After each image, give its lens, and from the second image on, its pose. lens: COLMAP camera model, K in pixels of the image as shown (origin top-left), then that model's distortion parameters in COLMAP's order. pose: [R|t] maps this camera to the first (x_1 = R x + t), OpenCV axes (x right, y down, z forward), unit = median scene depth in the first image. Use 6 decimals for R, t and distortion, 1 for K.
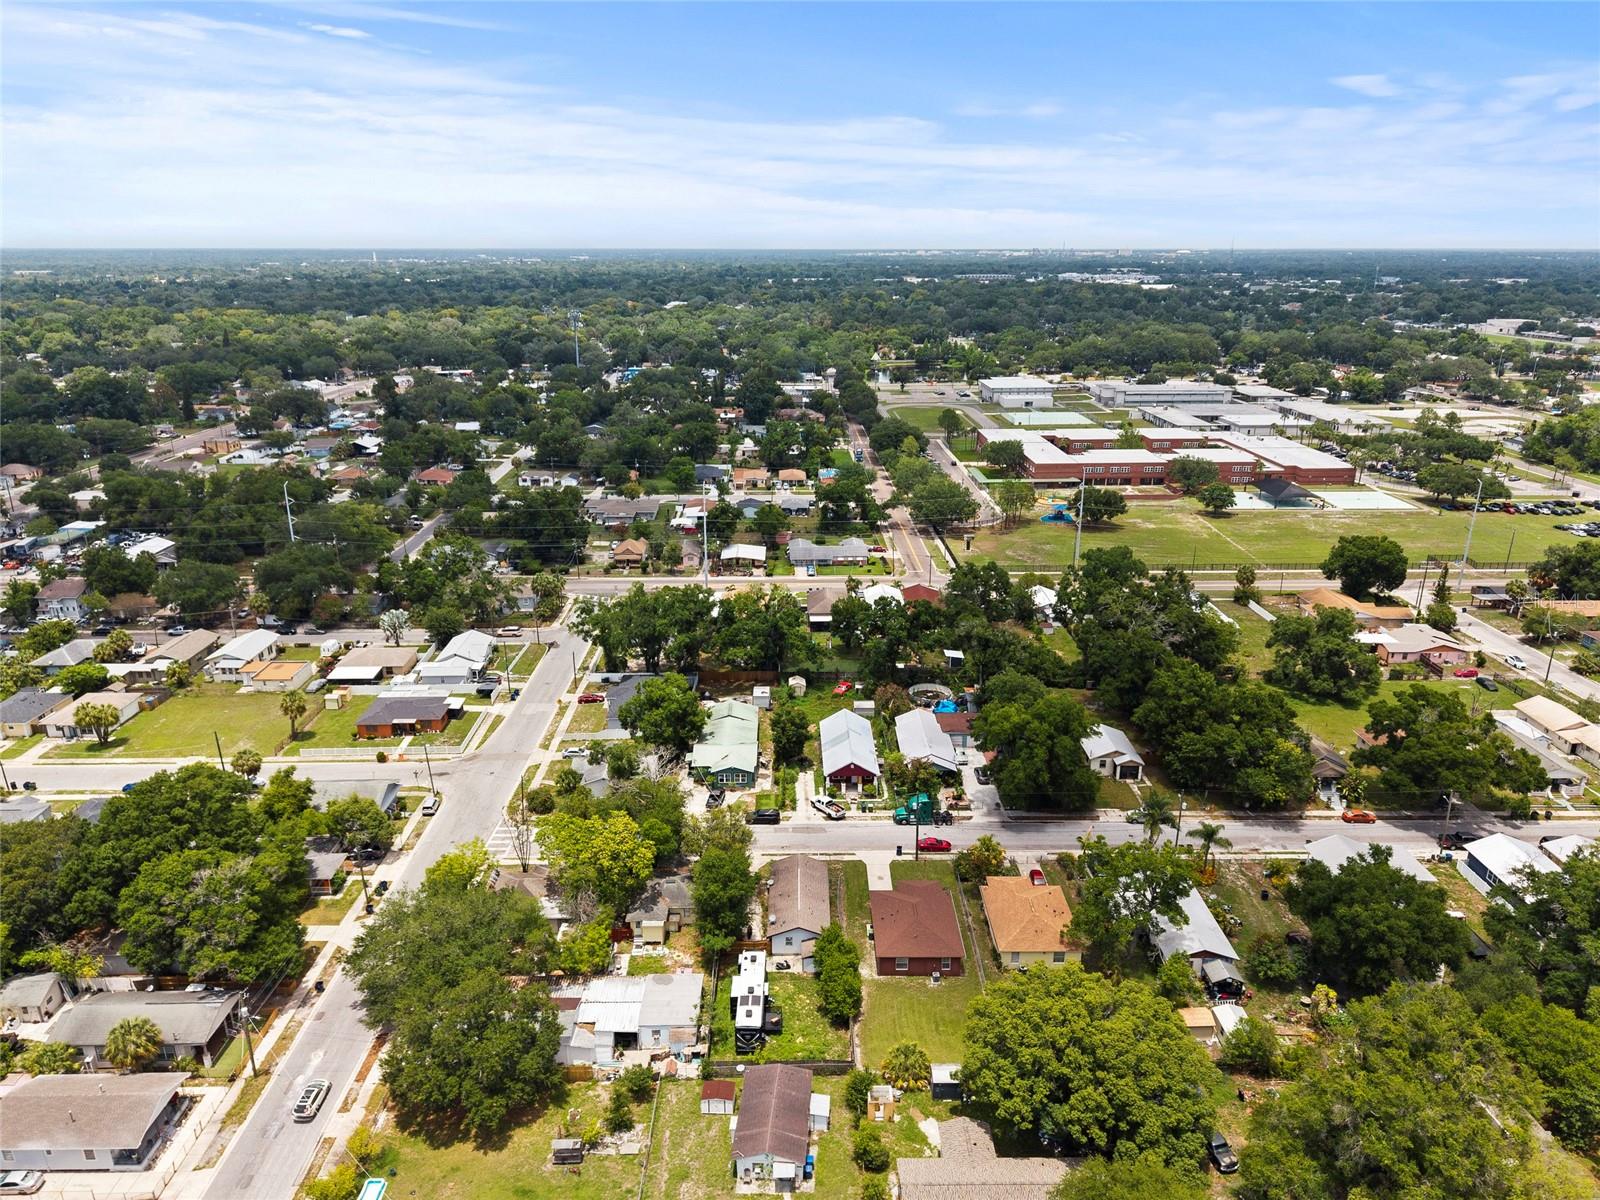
lens RADIAL K [[1066.2, 0, 804.5], [0, 1066.2, 604.3], [0, 0, 1]] dist [0.045766, -0.054773]
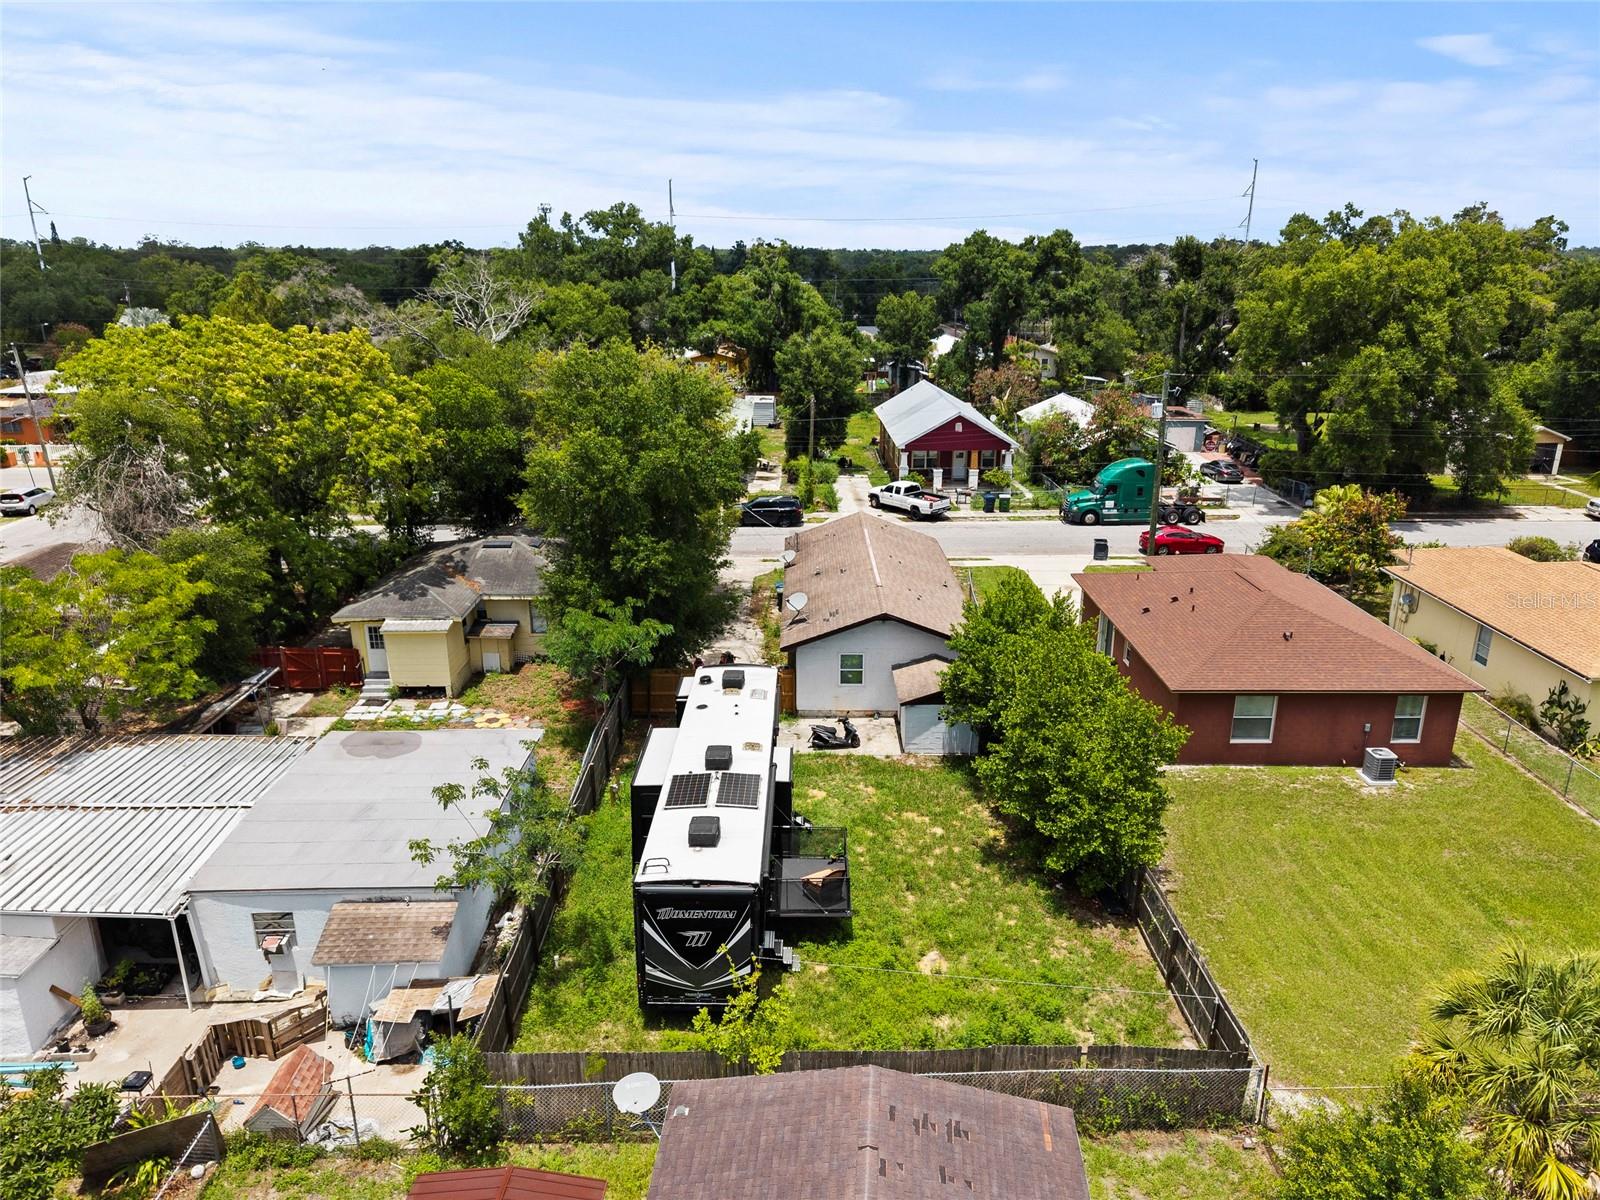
lens RADIAL K [[1066.2, 0, 804.5], [0, 1066.2, 604.3], [0, 0, 1]] dist [0.045766, -0.054773]
pose [[0.999999, -0.001118, 0.000710, -0.021944], [0.001122, 0.999981, -0.006001, 0.231051], [-0.000704, 0.006002, 0.999982, 0.538767]]
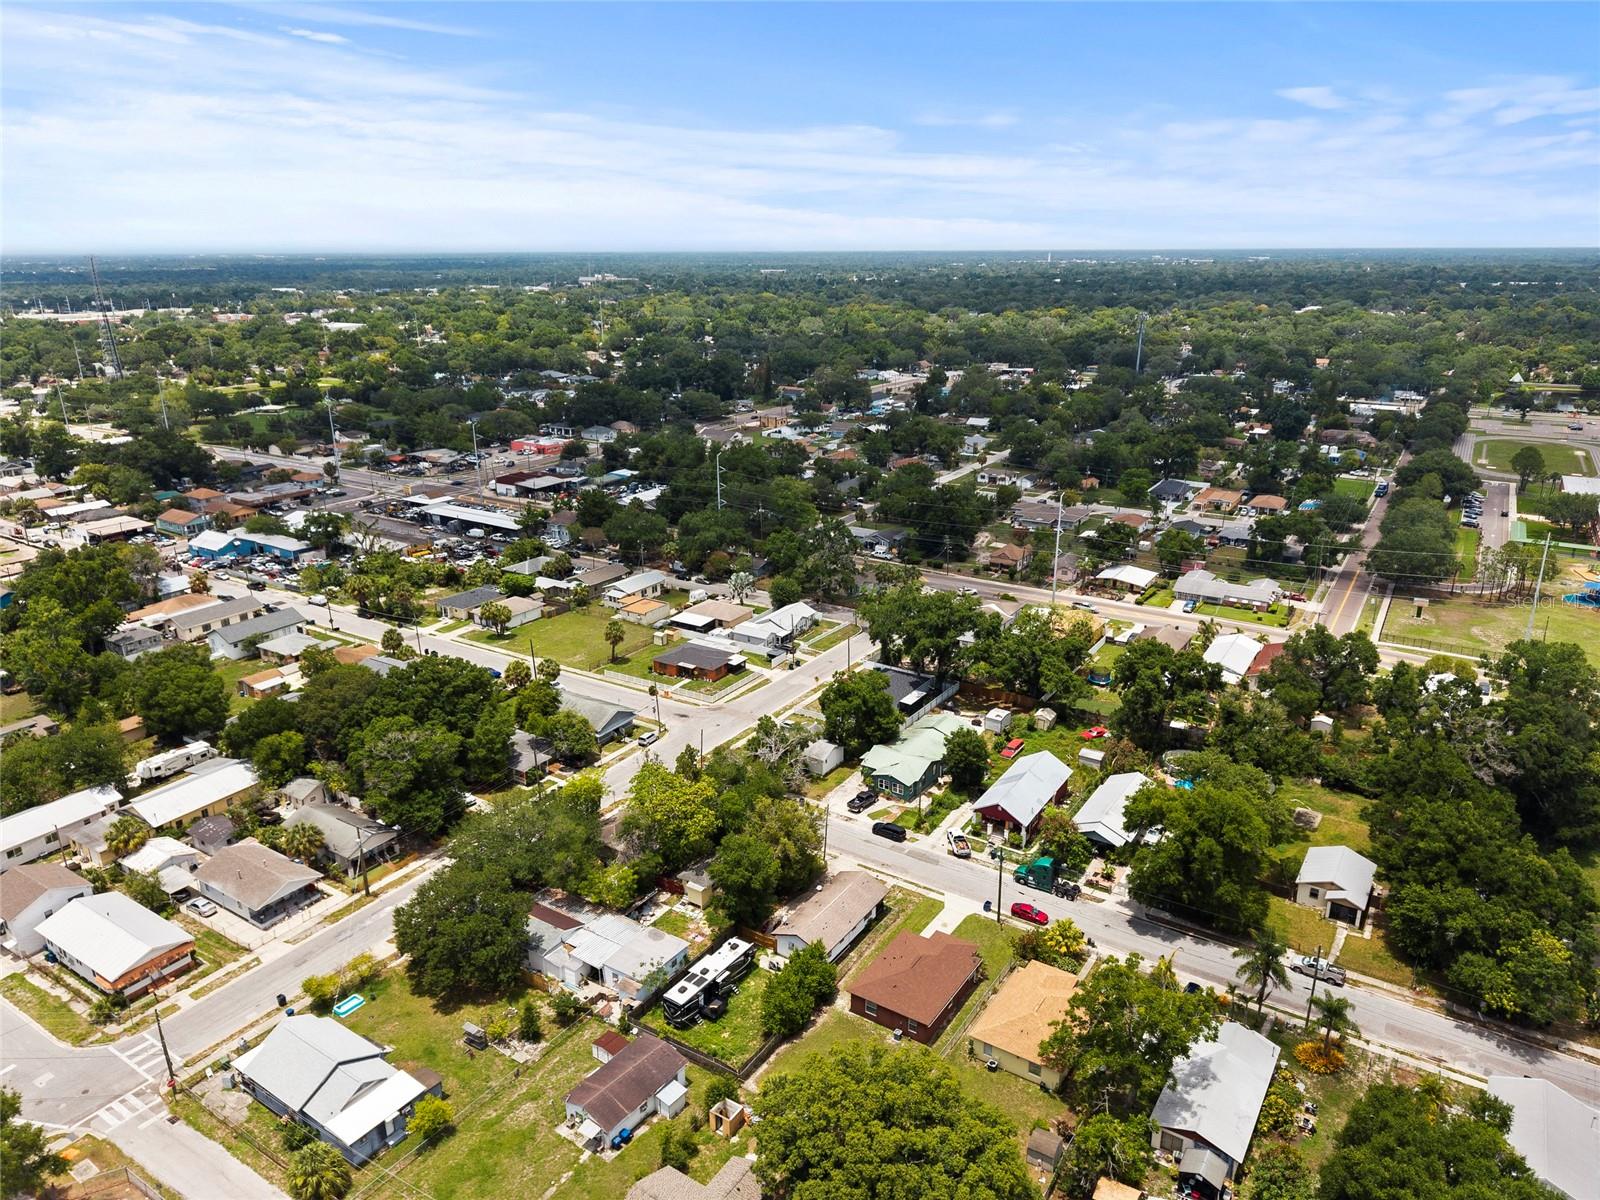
lens RADIAL K [[1059.4, 0, 800.0], [0, 1059.4, 600.0], [0, 0, 1]] dist [0.049889, -0.074564]
pose [[0.828205, 0.171230, -0.533626, 0.362331], [-0.172083, 0.983881, 0.048630, -0.041212], [0.533351, 0.051553, 0.844321, 0.116054]]
